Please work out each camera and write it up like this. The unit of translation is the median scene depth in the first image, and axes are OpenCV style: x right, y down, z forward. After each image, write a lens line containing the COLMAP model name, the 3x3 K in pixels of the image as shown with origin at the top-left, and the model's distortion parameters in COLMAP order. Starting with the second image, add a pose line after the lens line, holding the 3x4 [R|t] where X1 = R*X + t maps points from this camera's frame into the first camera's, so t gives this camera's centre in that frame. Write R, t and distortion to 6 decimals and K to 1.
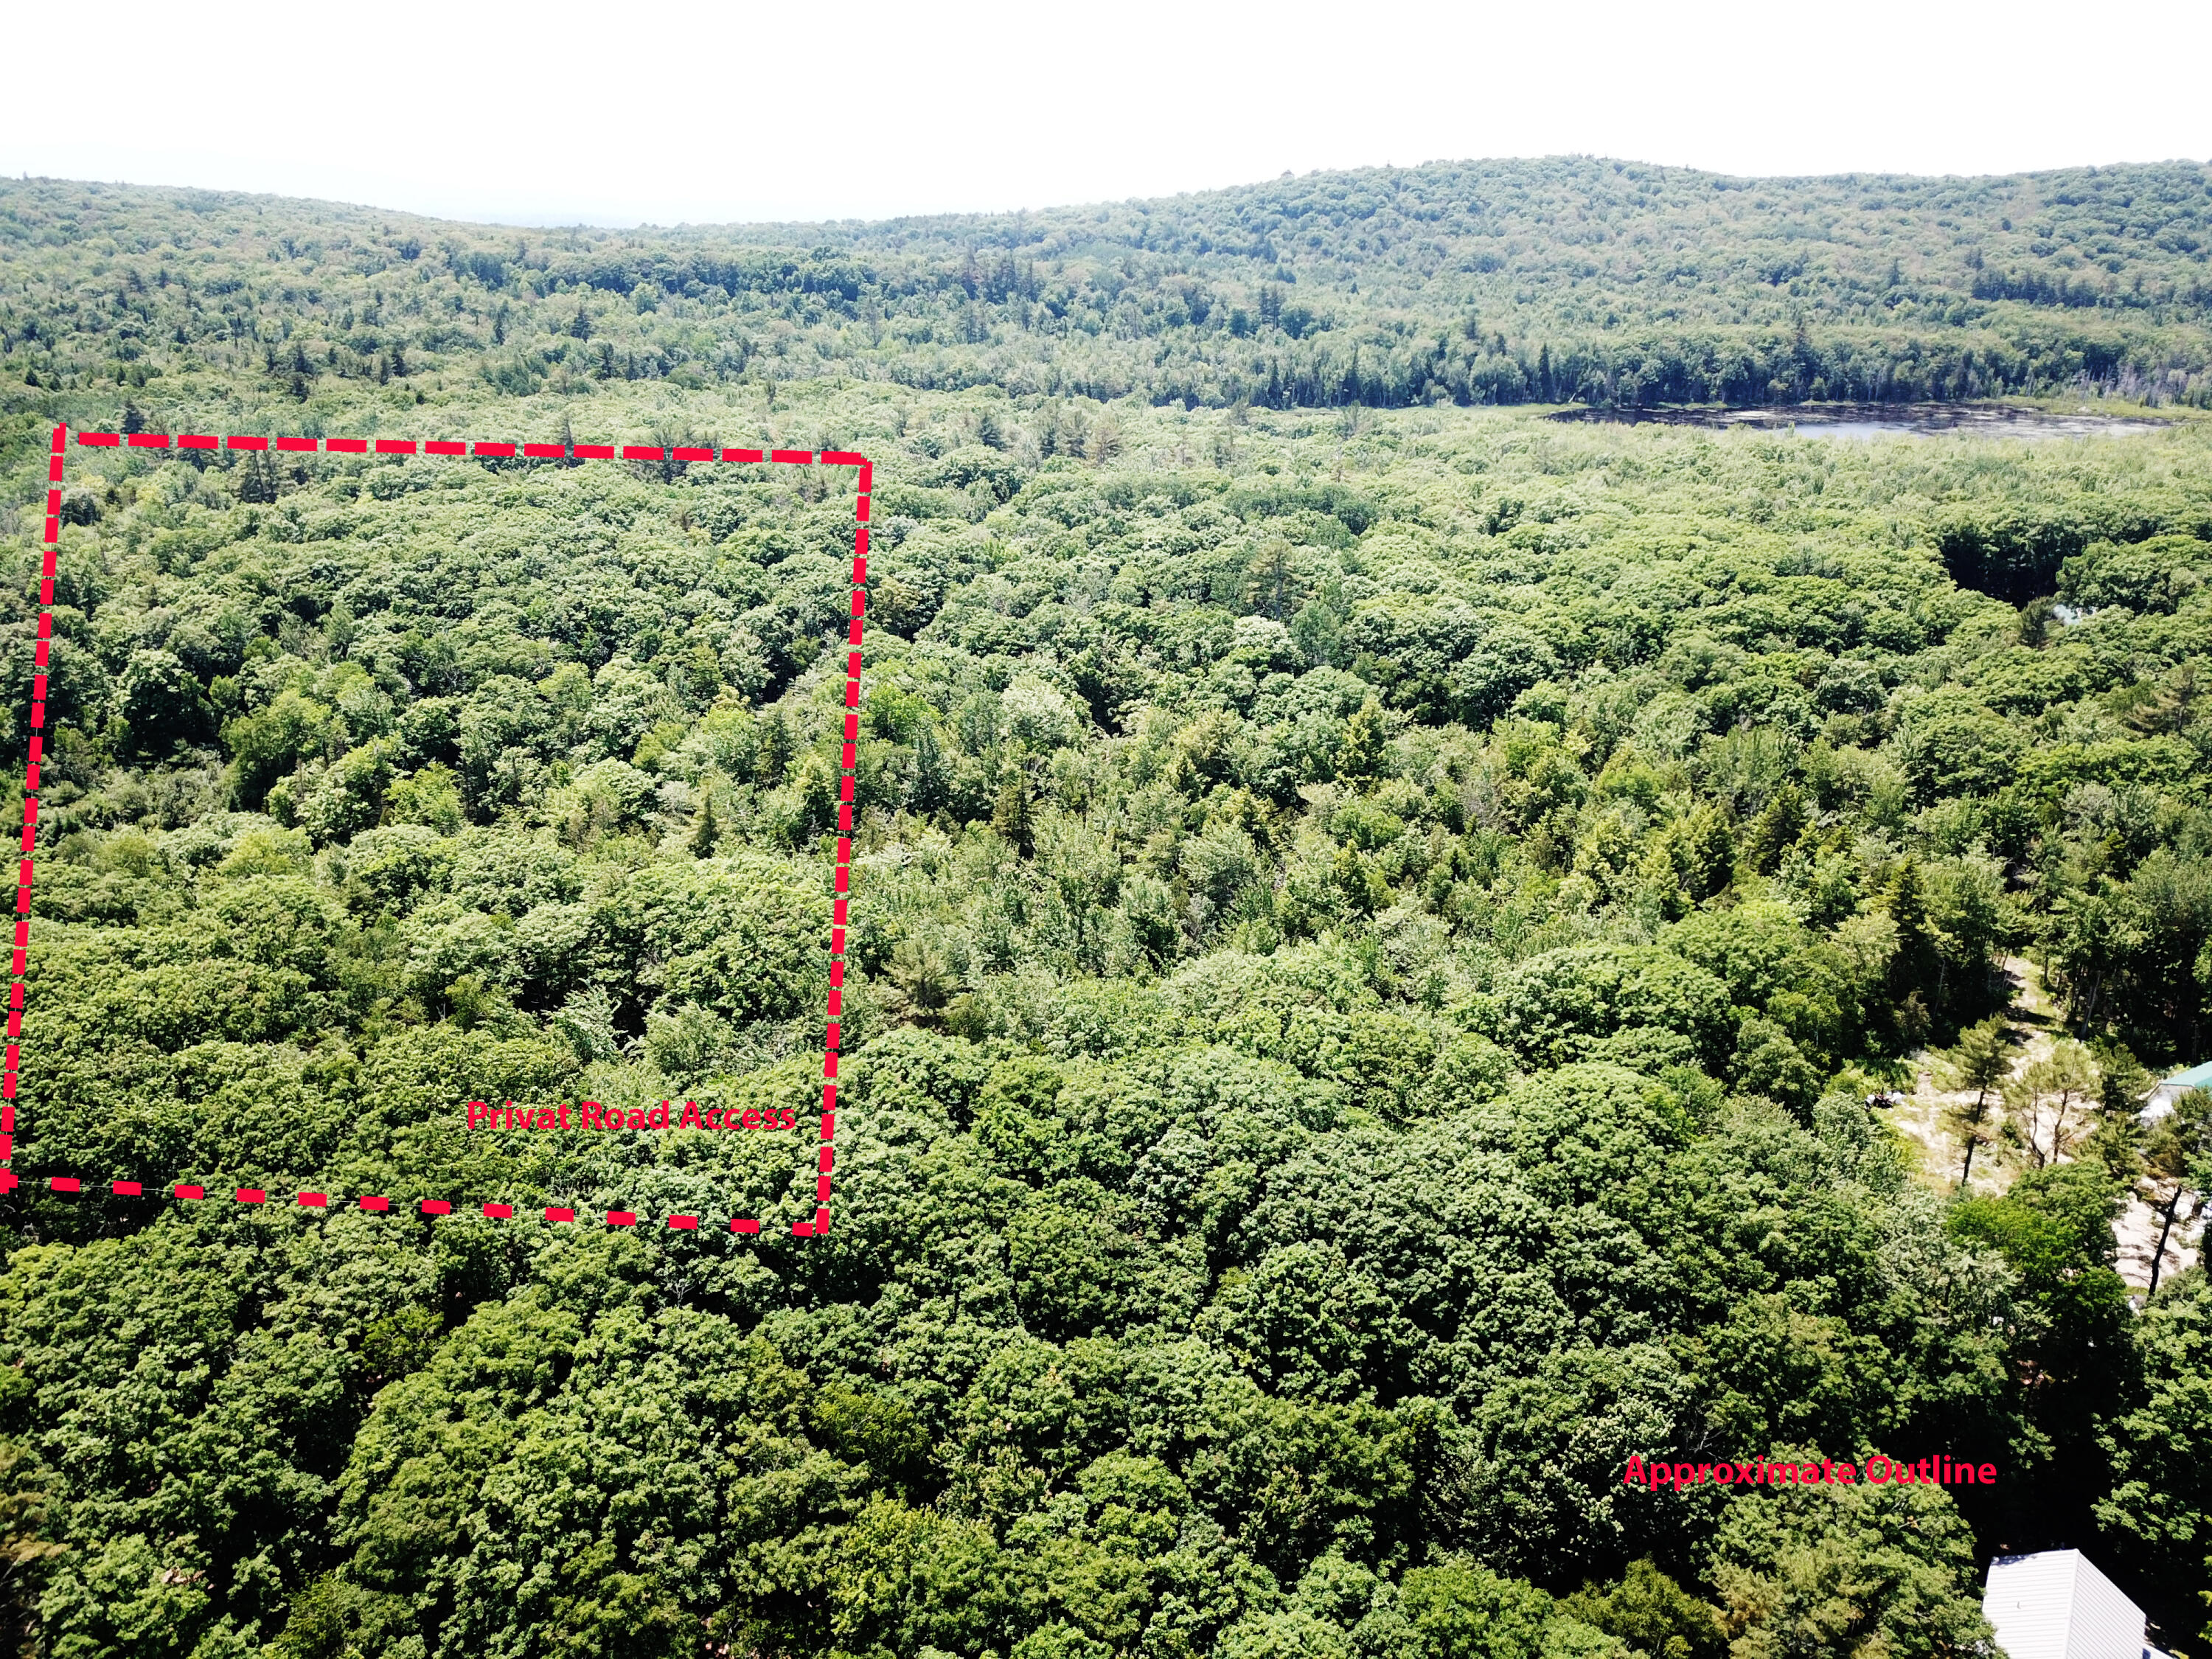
lens RADIAL K [[1653.3, 0, 1105.5], [0, 1653.3, 832.8], [0, 0, 1]] dist [0.045475, 0.000229]
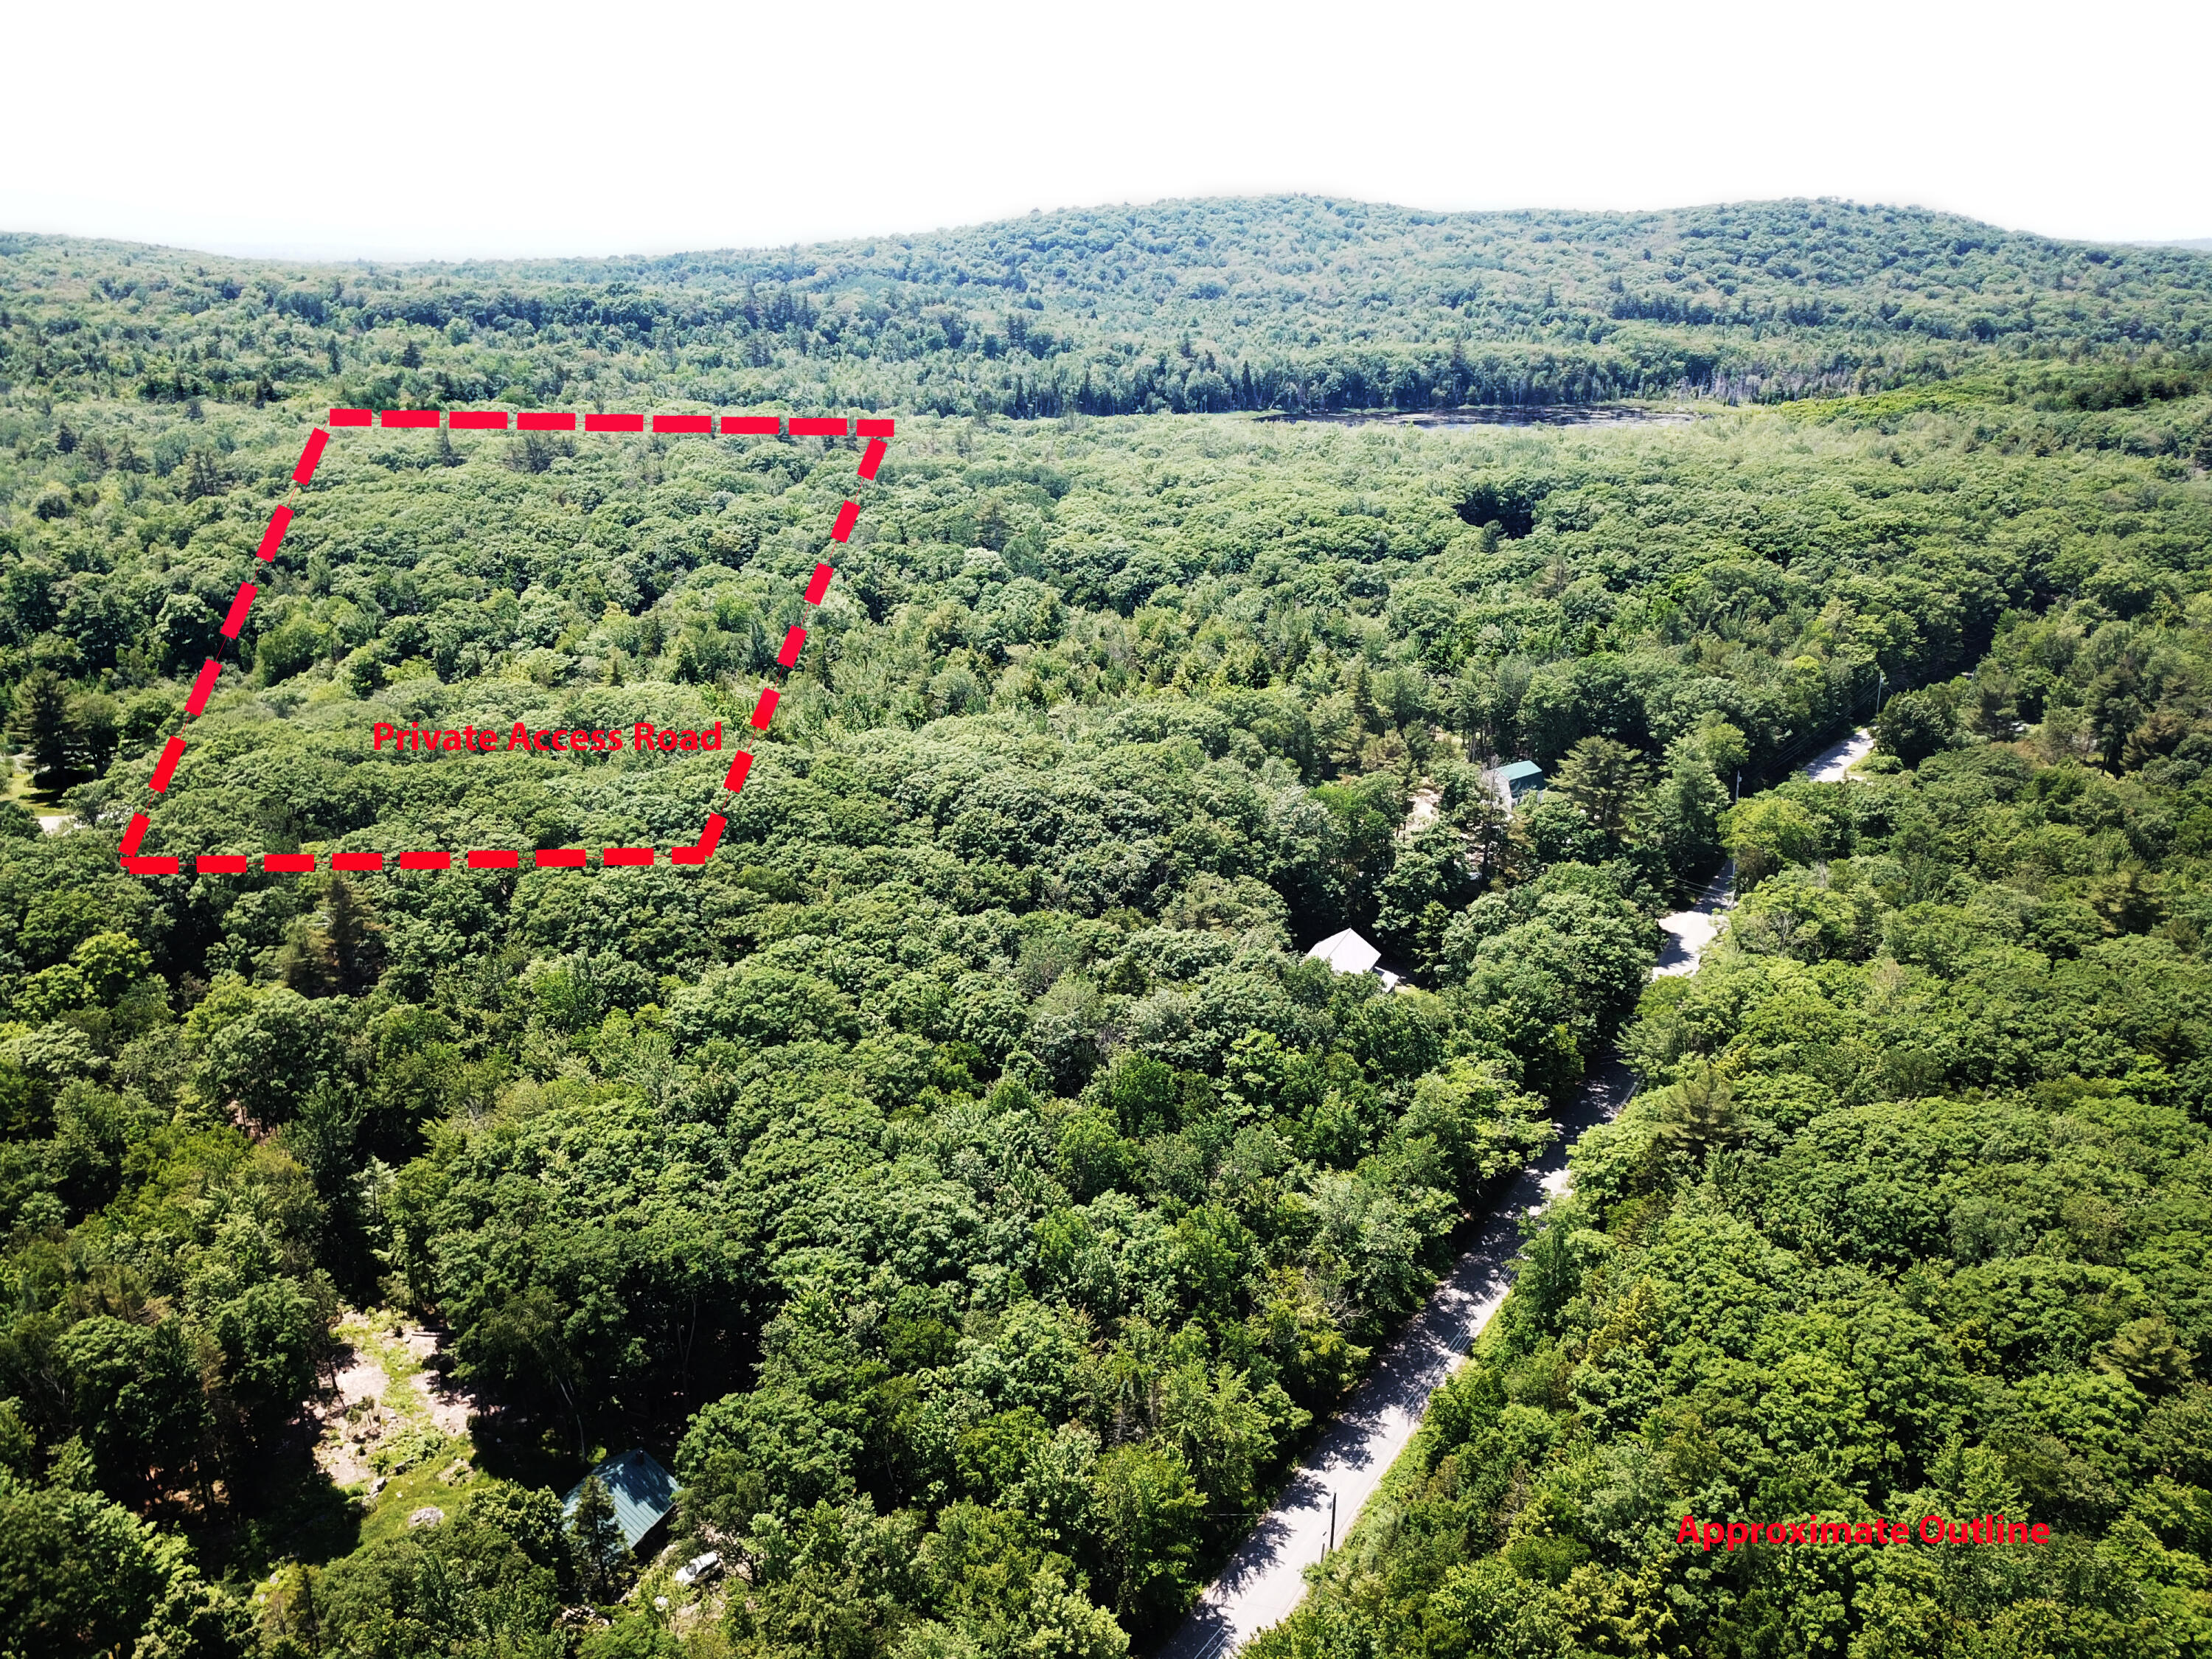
lens RADIAL K [[1720.6, 0, 1106.0], [0, 1720.6, 829.5], [0, 0, 1]] dist [0.053101, -0.002395]
pose [[0.992200, -0.048495, 0.114838, 0.012557], [0.051260, 0.998459, -0.021245, 0.131165], [-0.113631, 0.026966, 0.993157, -0.436255]]
